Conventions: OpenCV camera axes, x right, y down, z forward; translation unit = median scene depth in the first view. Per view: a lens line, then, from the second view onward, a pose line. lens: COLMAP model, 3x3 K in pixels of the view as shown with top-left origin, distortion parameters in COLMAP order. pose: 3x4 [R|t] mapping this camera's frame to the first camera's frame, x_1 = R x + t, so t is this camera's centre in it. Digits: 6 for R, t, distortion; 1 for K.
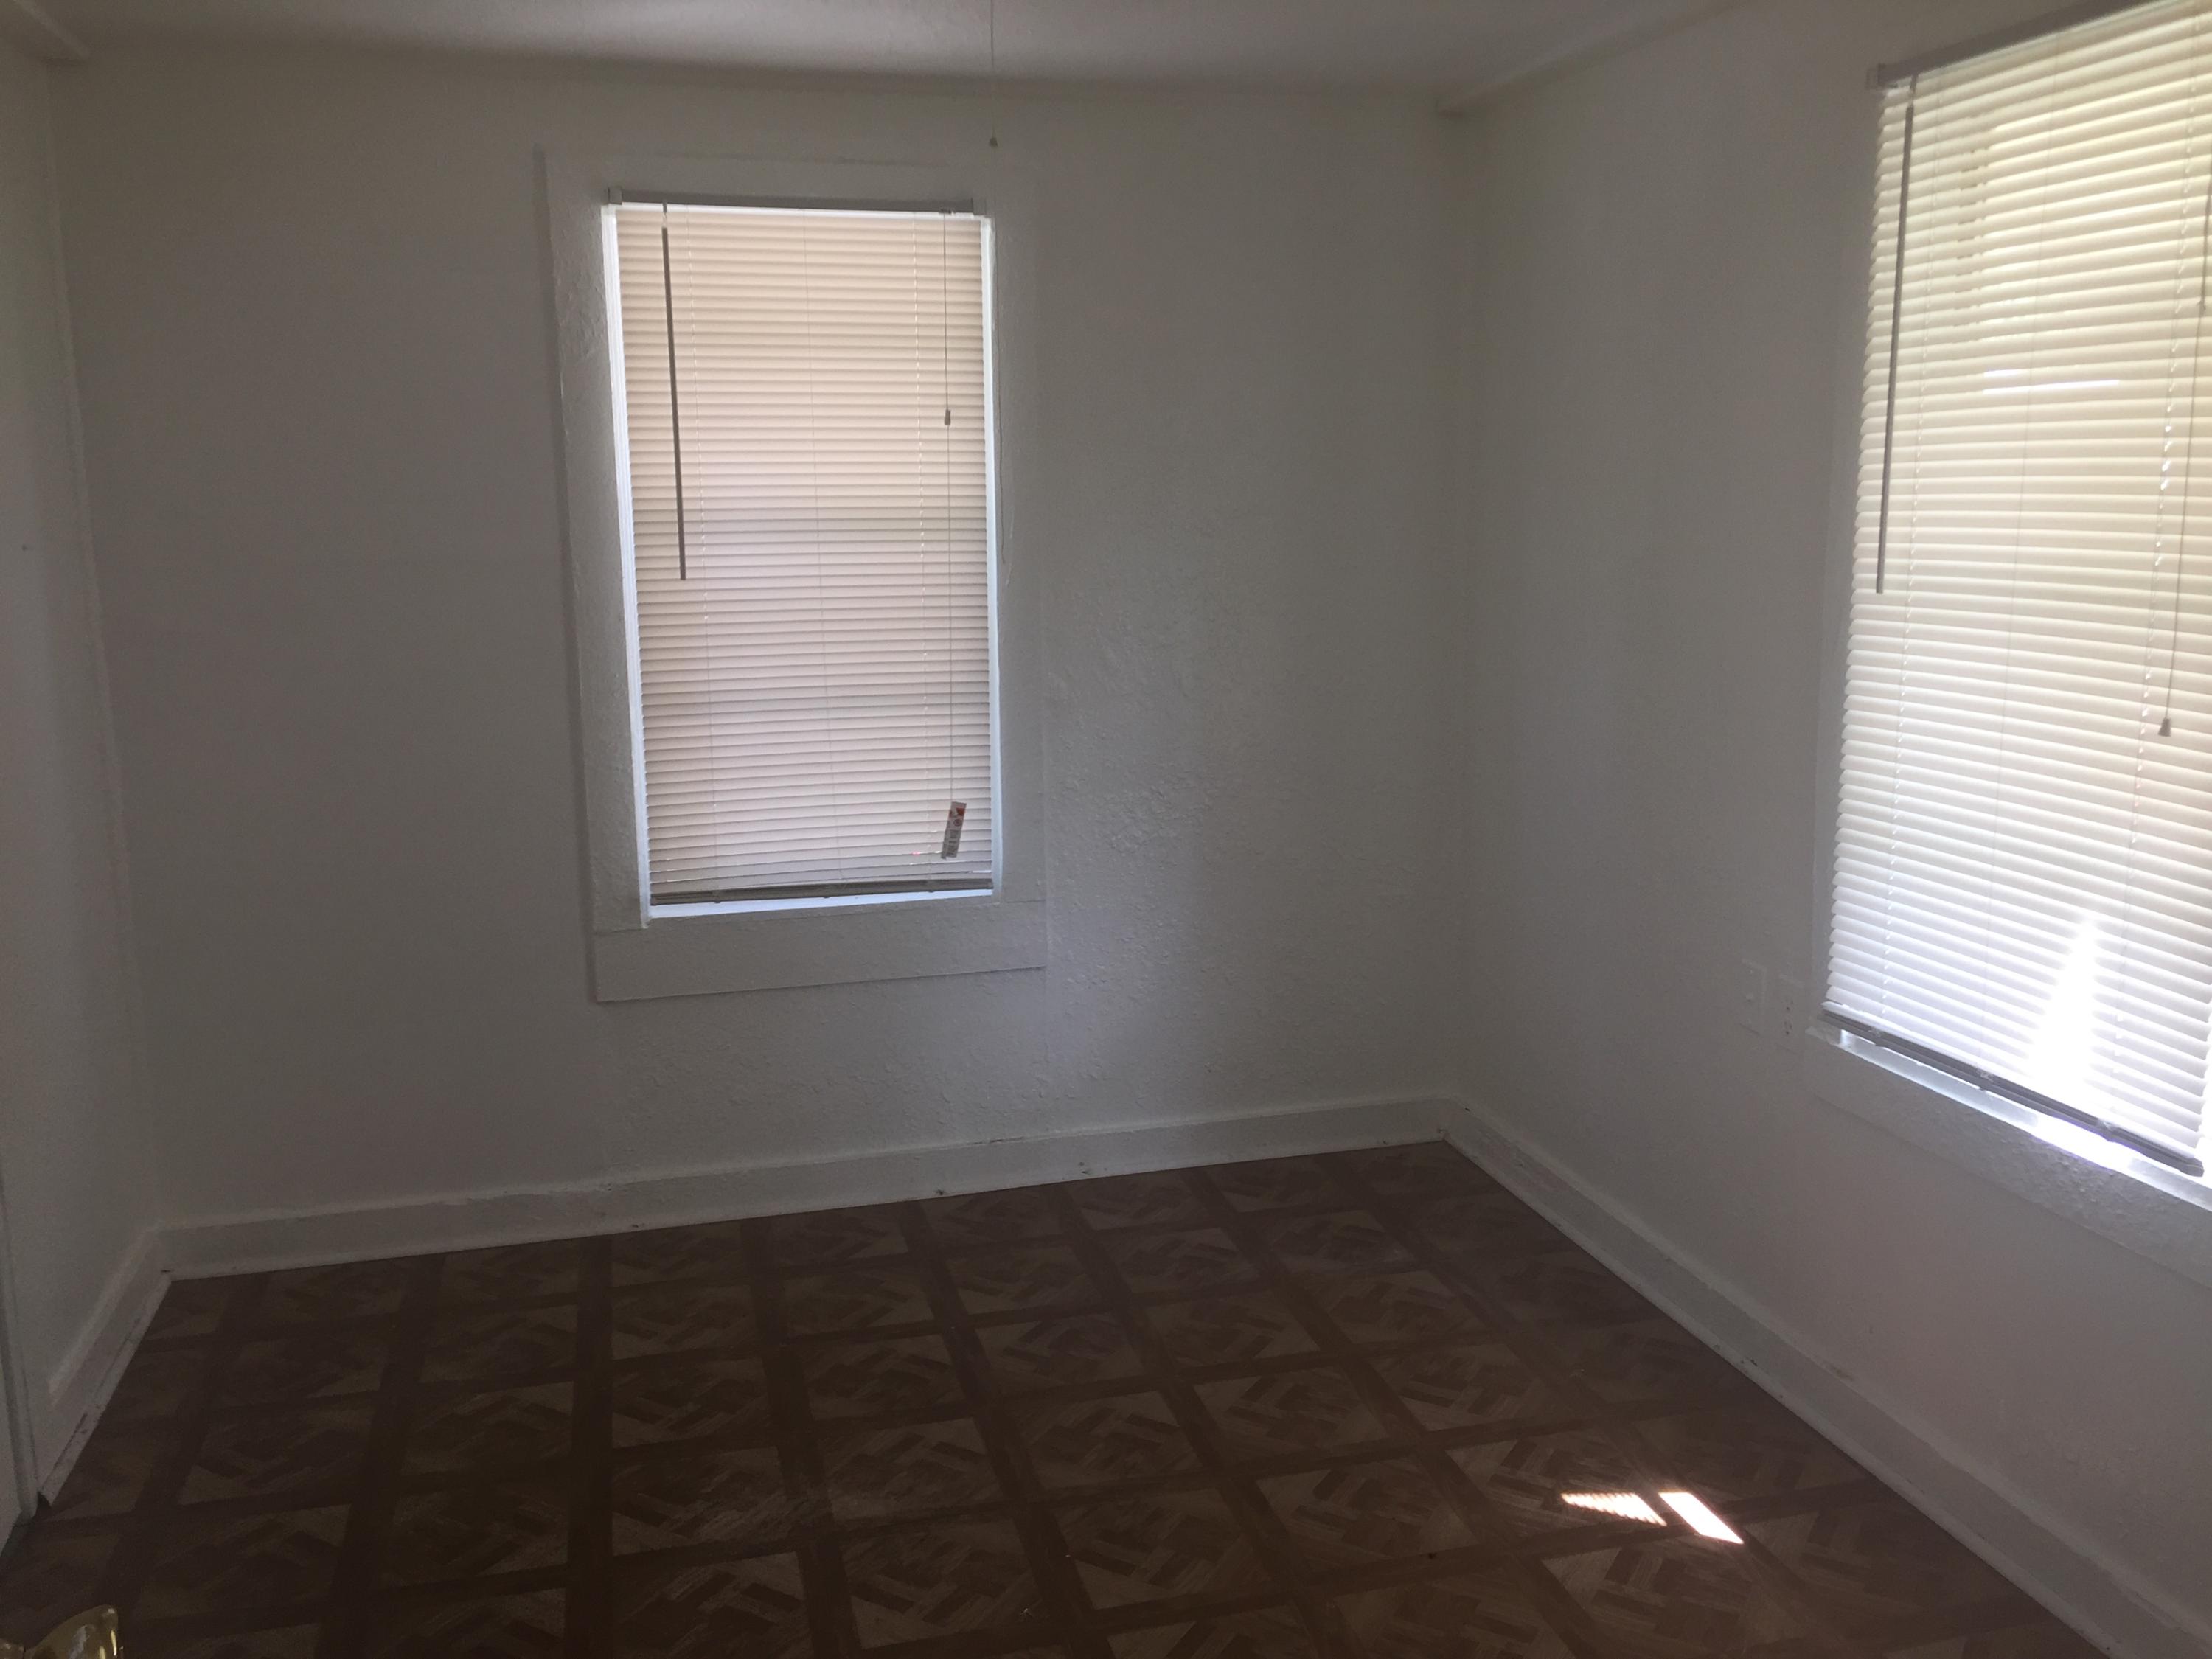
lens RADIAL K [[1871.2, 0, 1106.0], [0, 1871.2, 829.5], [0, 0, 1]] dist [0.070778, -0.108862]
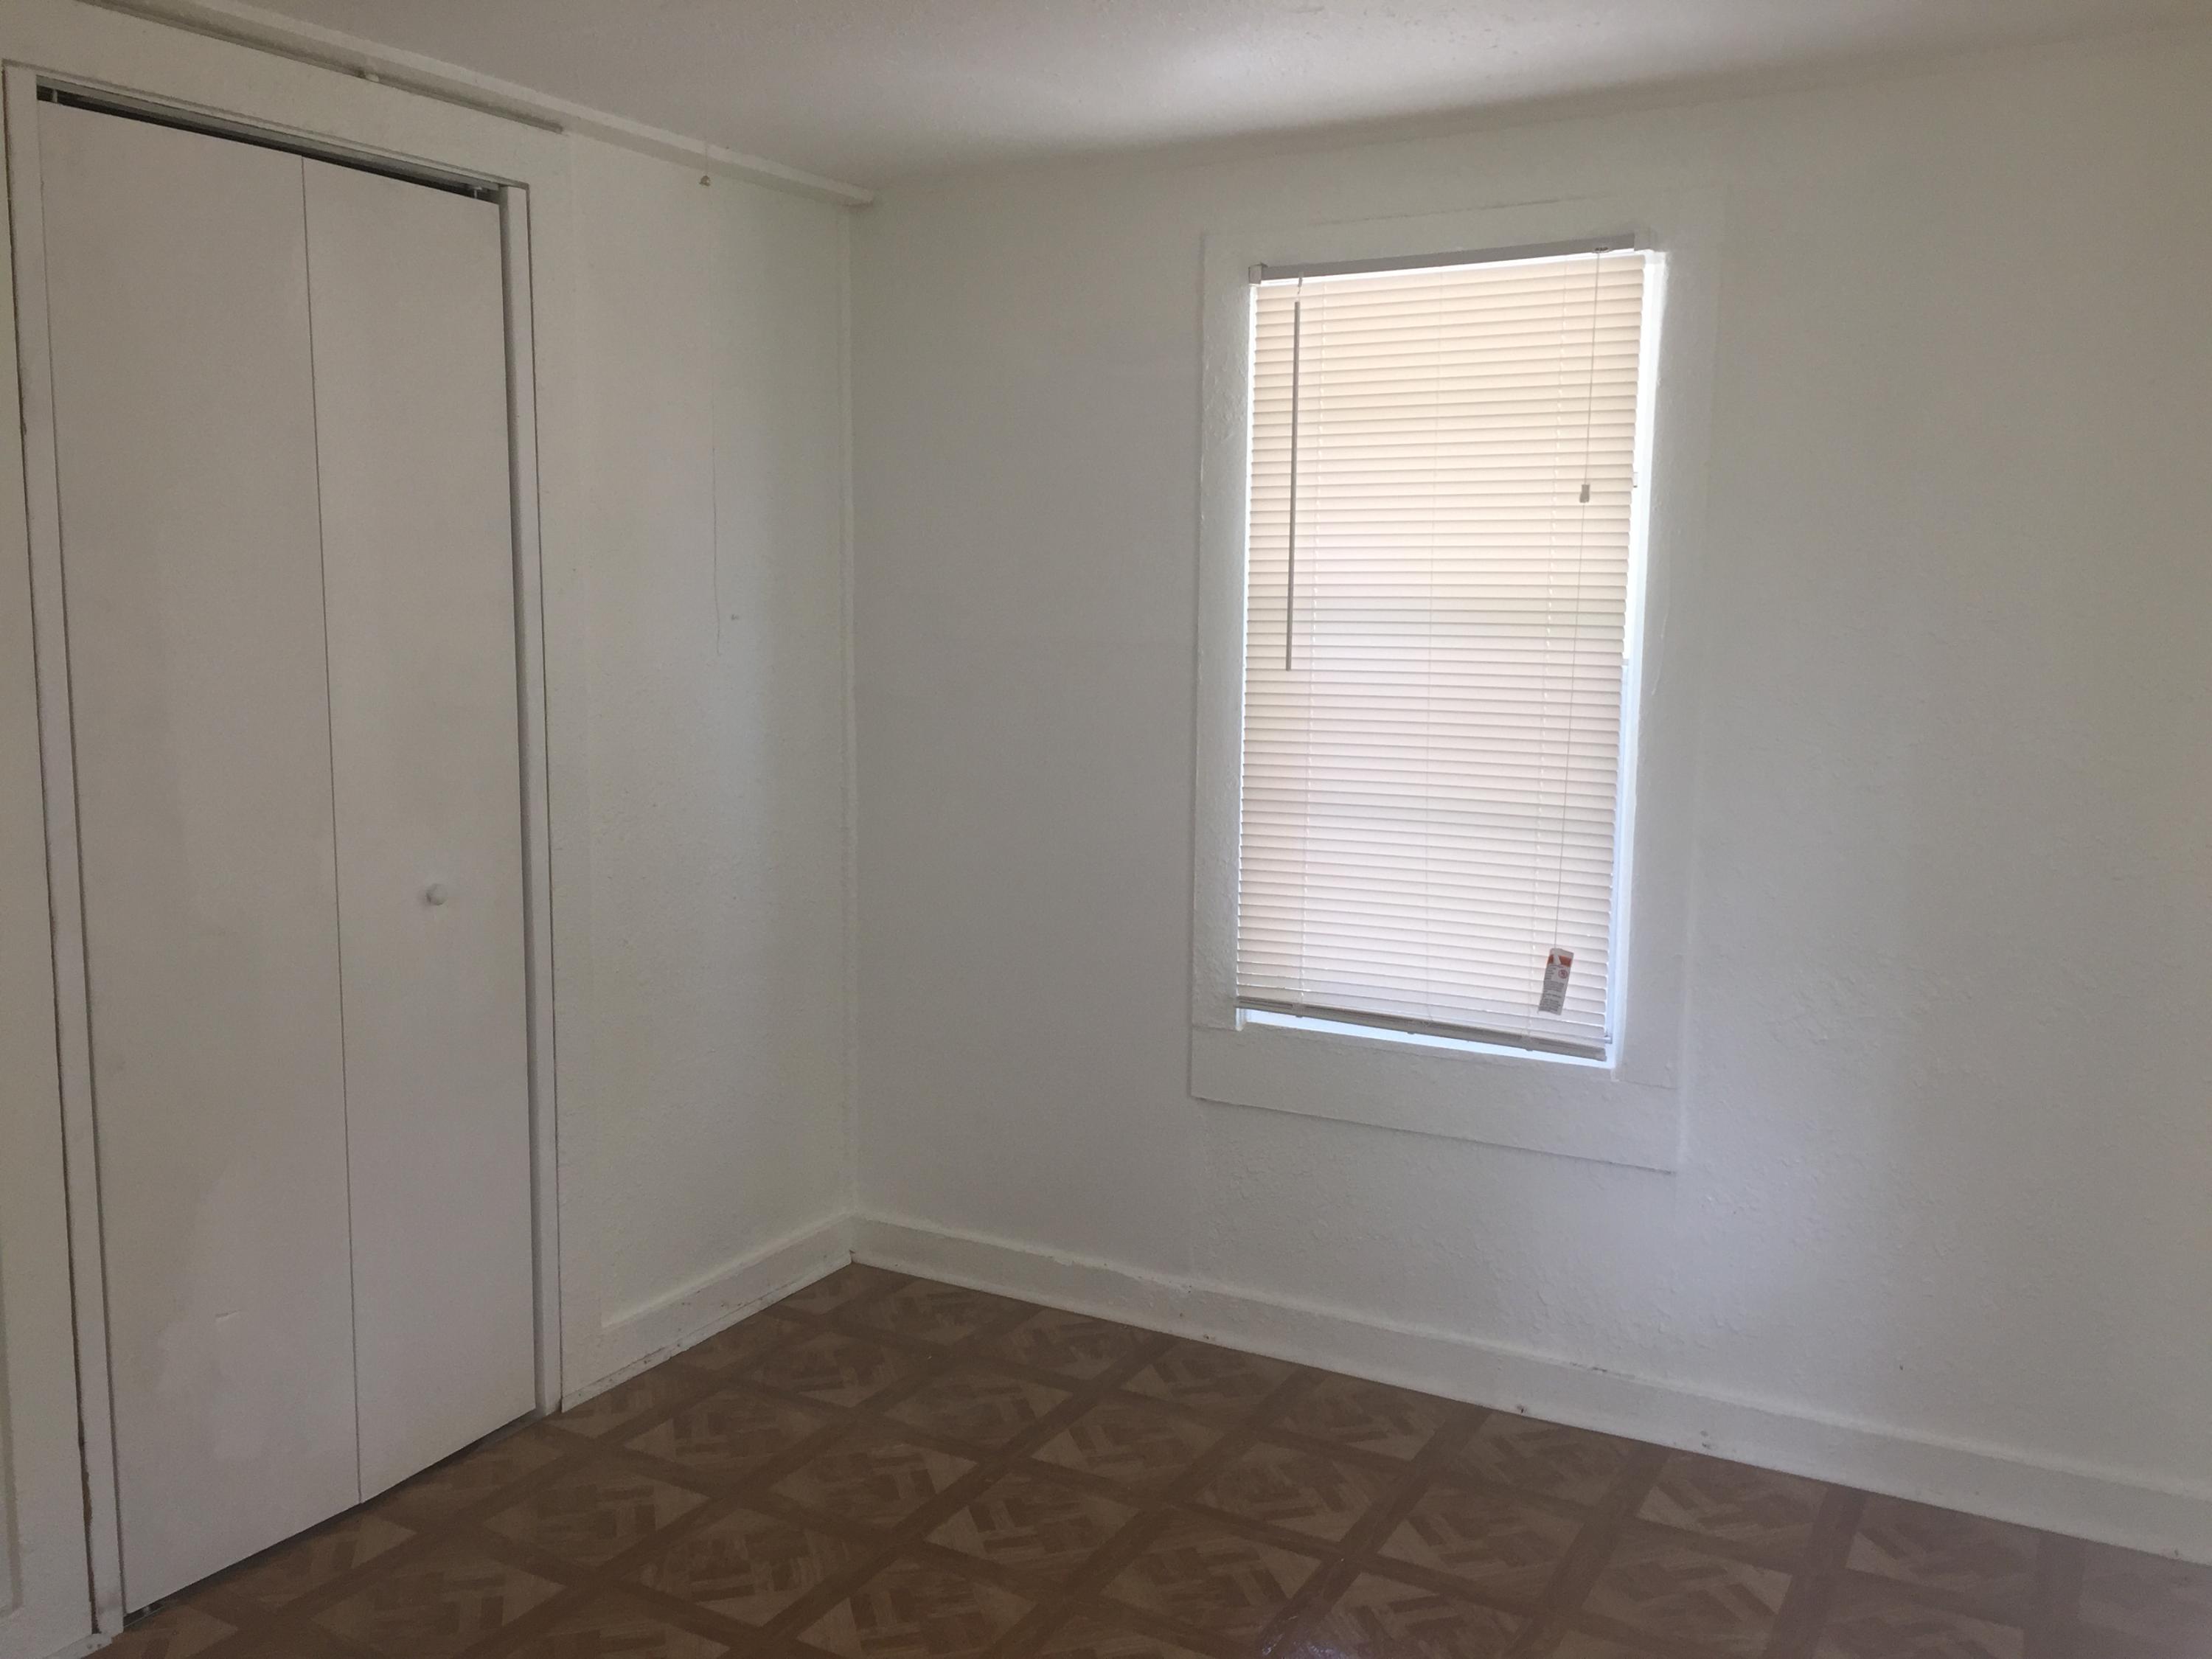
lens RADIAL K [[1871.2, 0, 1106.0], [0, 1871.2, 829.5], [0, 0, 1]] dist [0.070778, -0.108862]
pose [[0.716011, 0.106085, -0.689982, 0.358580], [-0.137726, 0.990426, 0.009356, -0.048956], [0.684368, 0.088329, 0.723766, 0.258527]]
